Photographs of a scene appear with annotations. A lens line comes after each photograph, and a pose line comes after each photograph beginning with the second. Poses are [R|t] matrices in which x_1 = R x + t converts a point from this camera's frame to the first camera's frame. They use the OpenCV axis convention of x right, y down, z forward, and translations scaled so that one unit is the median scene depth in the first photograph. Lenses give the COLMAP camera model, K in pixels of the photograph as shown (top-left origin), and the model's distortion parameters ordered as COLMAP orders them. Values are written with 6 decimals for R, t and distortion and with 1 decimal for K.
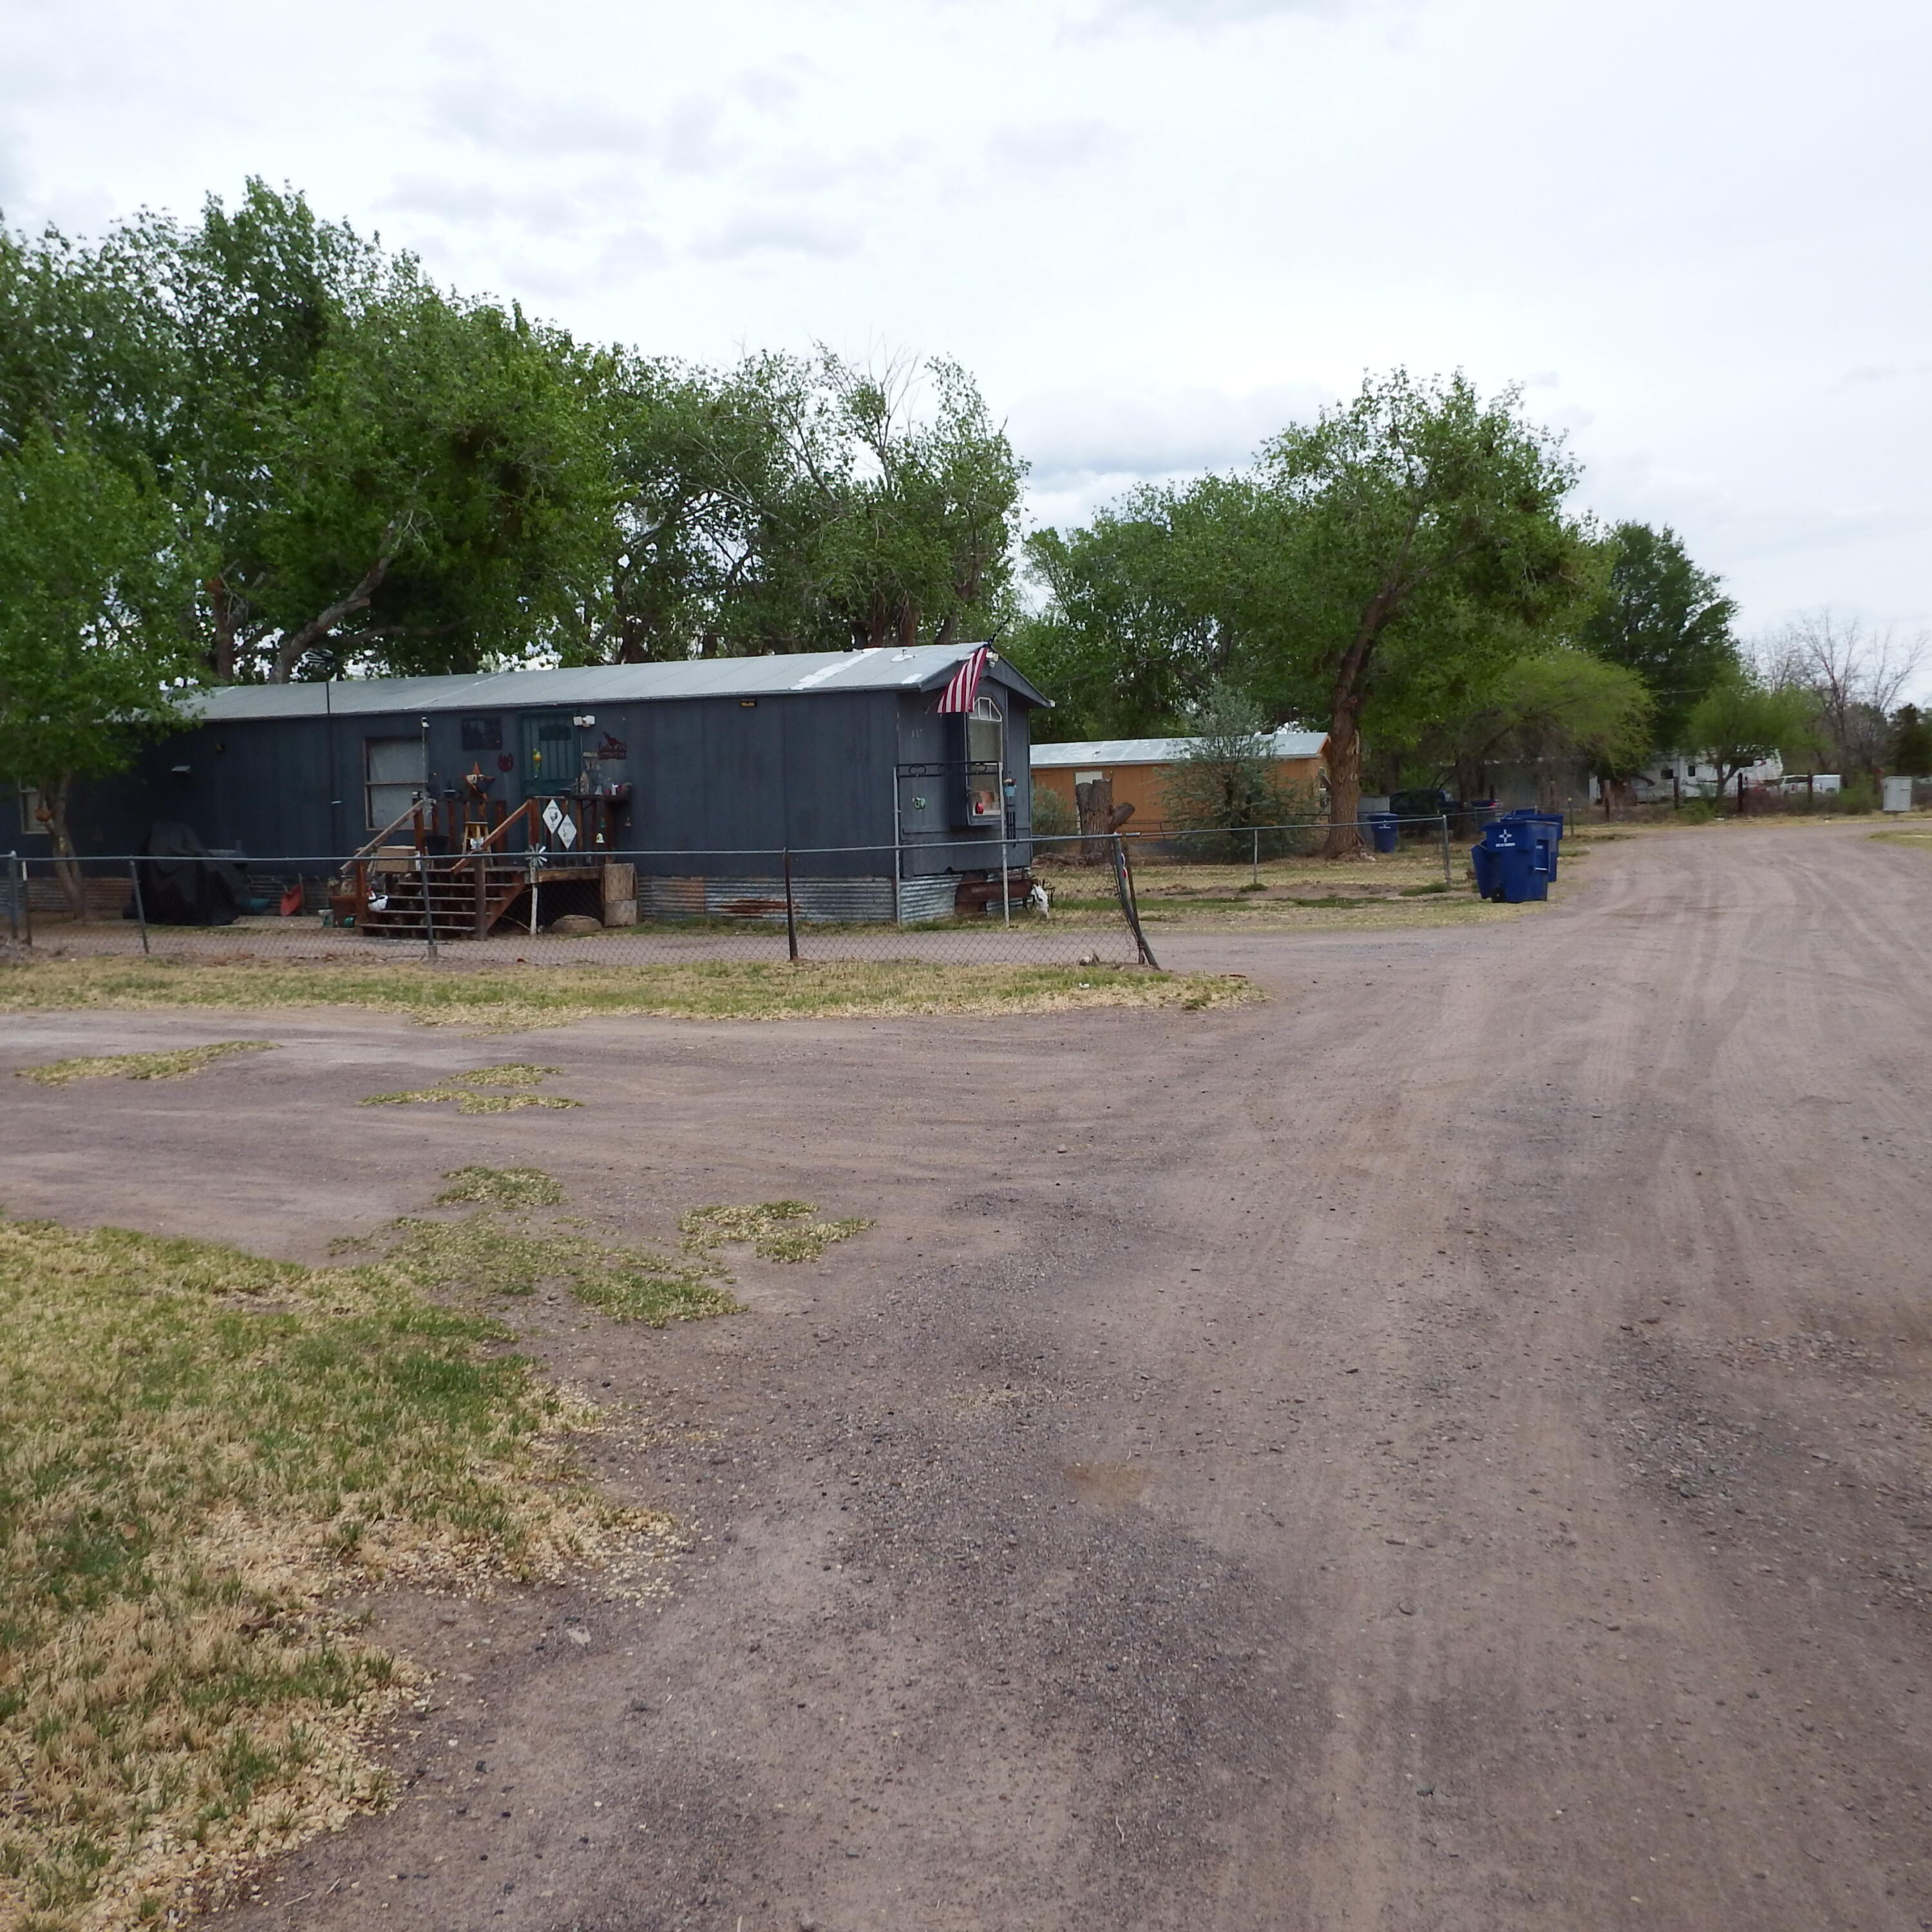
lens RADIAL K [[1851.3, 0, 958.3], [0, 1851.3, 994.9], [0, 0, 1]] dist [-0.012264, 0.000000]
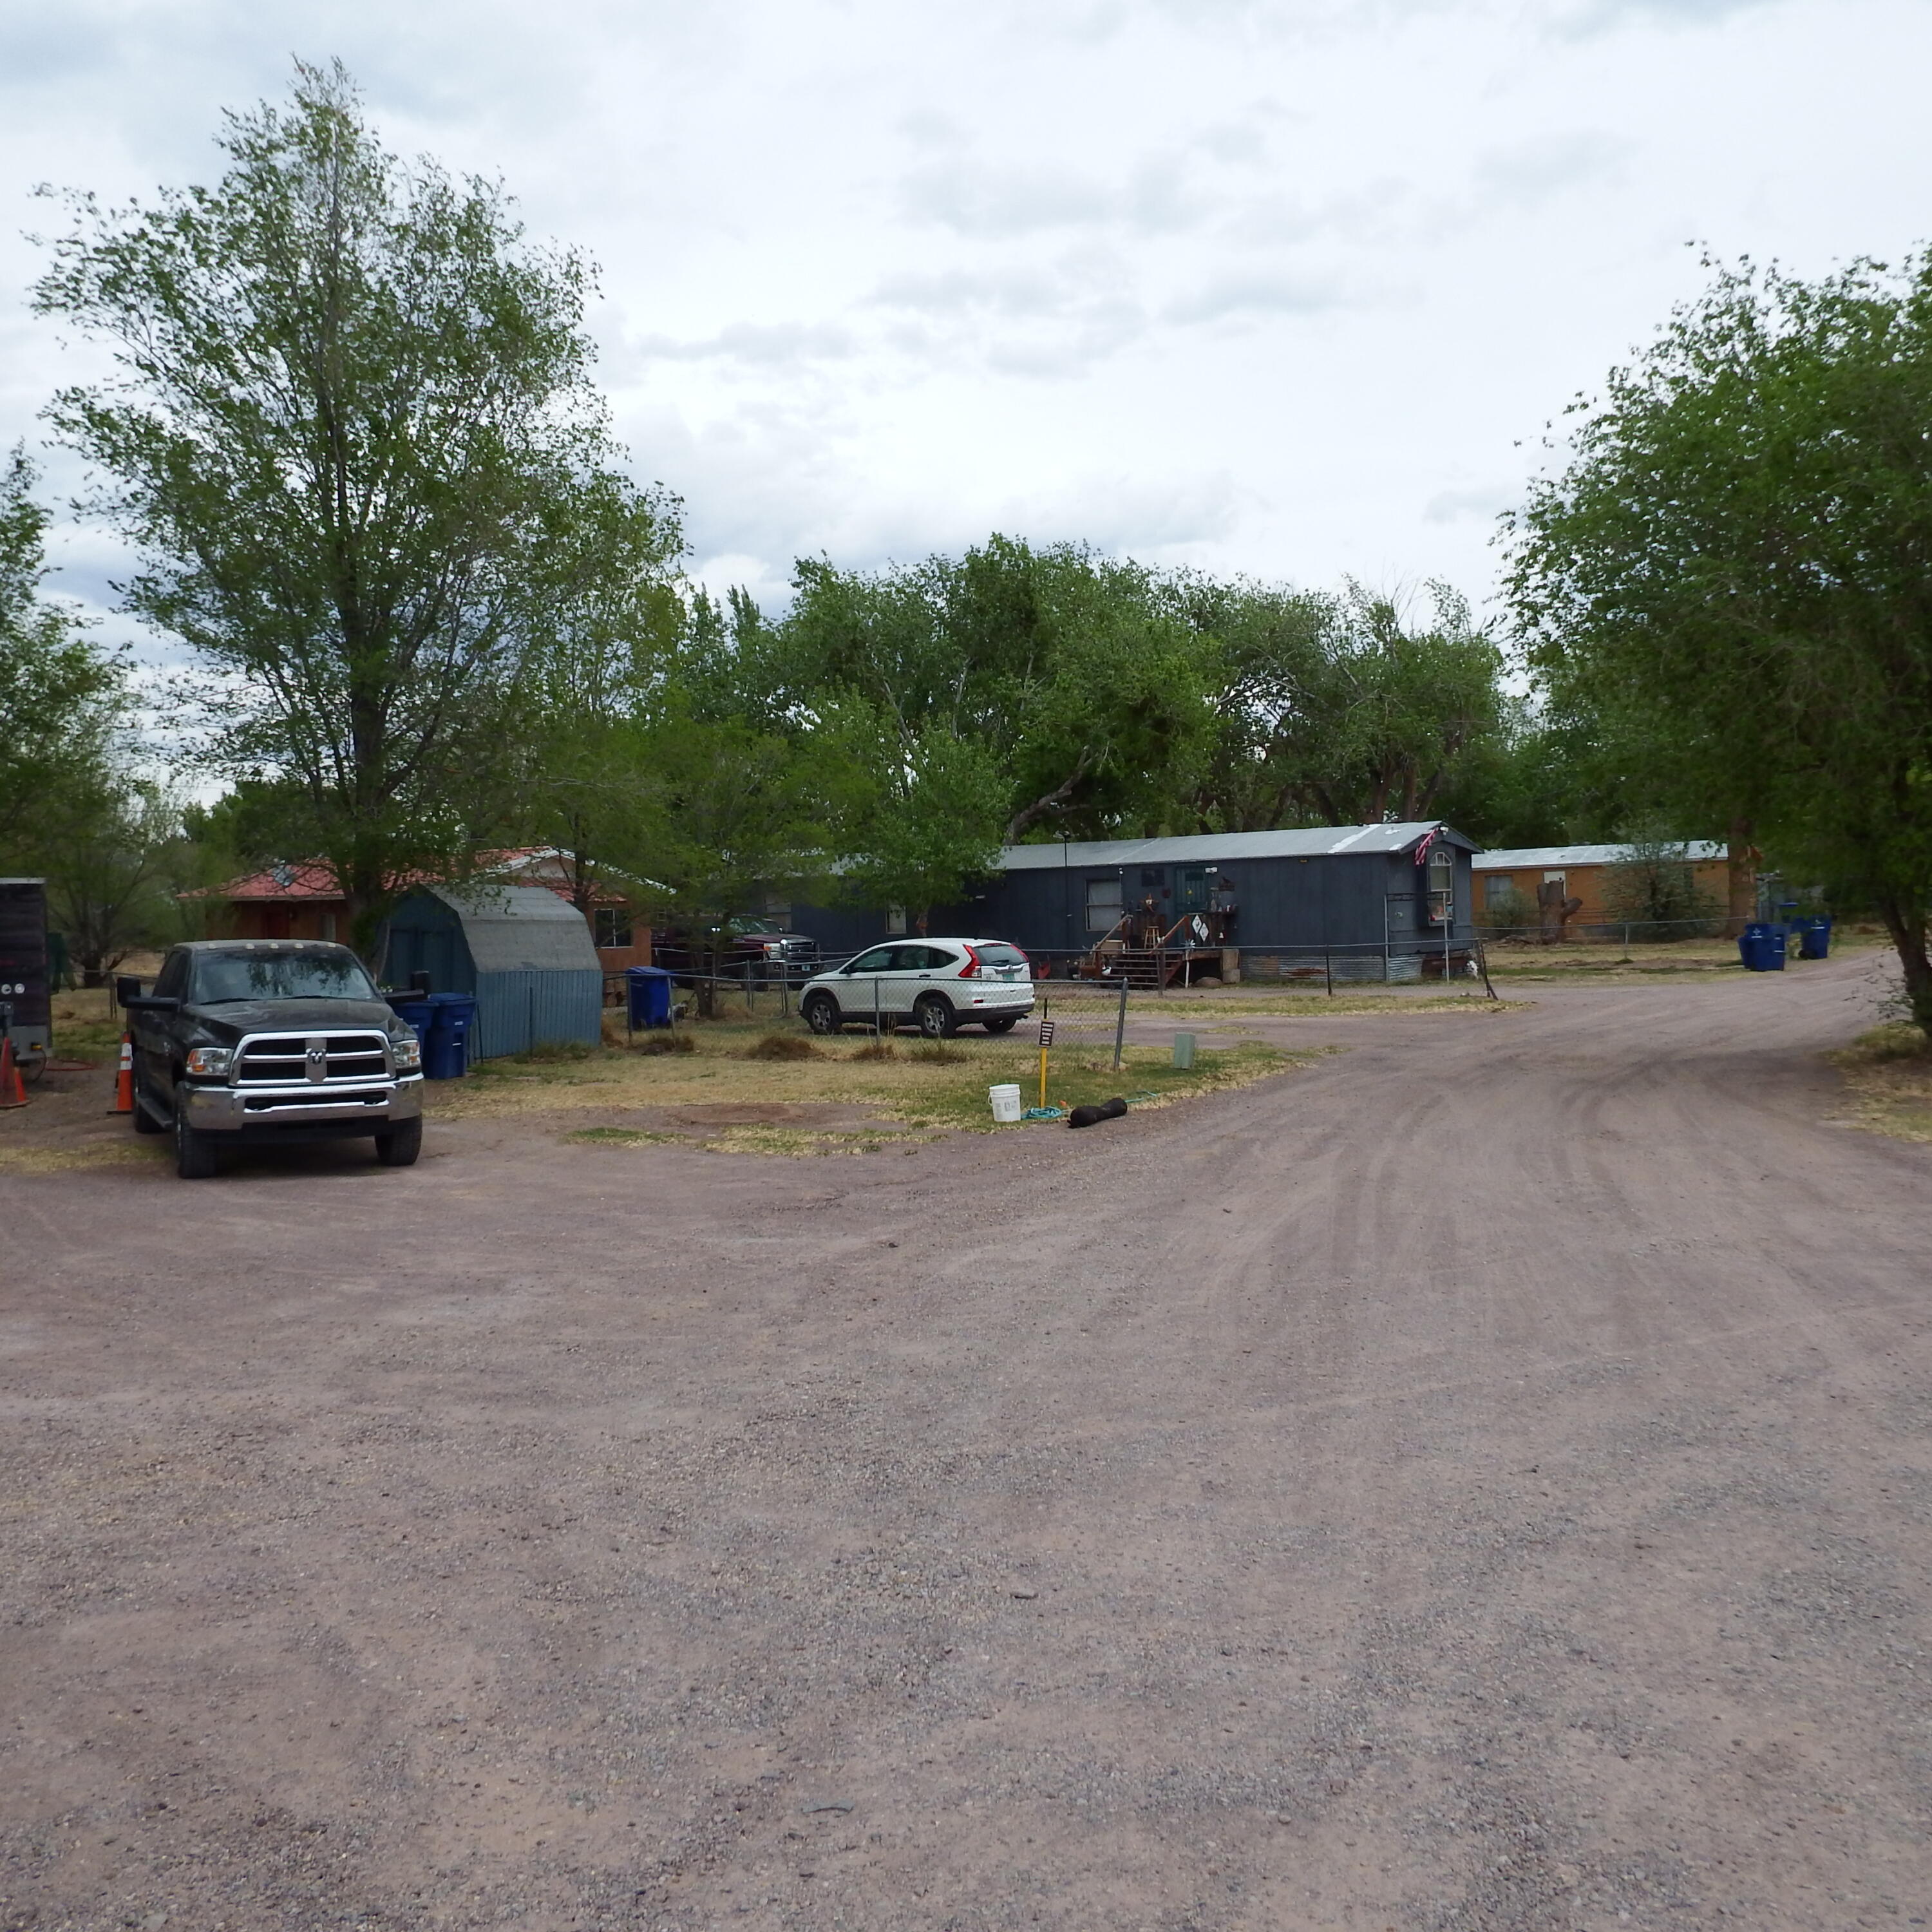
lens RADIAL K [[1851.3, 0, 974.3], [0, 1851.3, 983.7], [0, 0, 1]] dist [-0.012264, 0.000000]
pose [[0.962921, 0.002826, -0.269770, 0.039783], [-0.014978, 0.998963, -0.042996, 0.027783], [0.269369, 0.045443, 0.961964, -0.503760]]
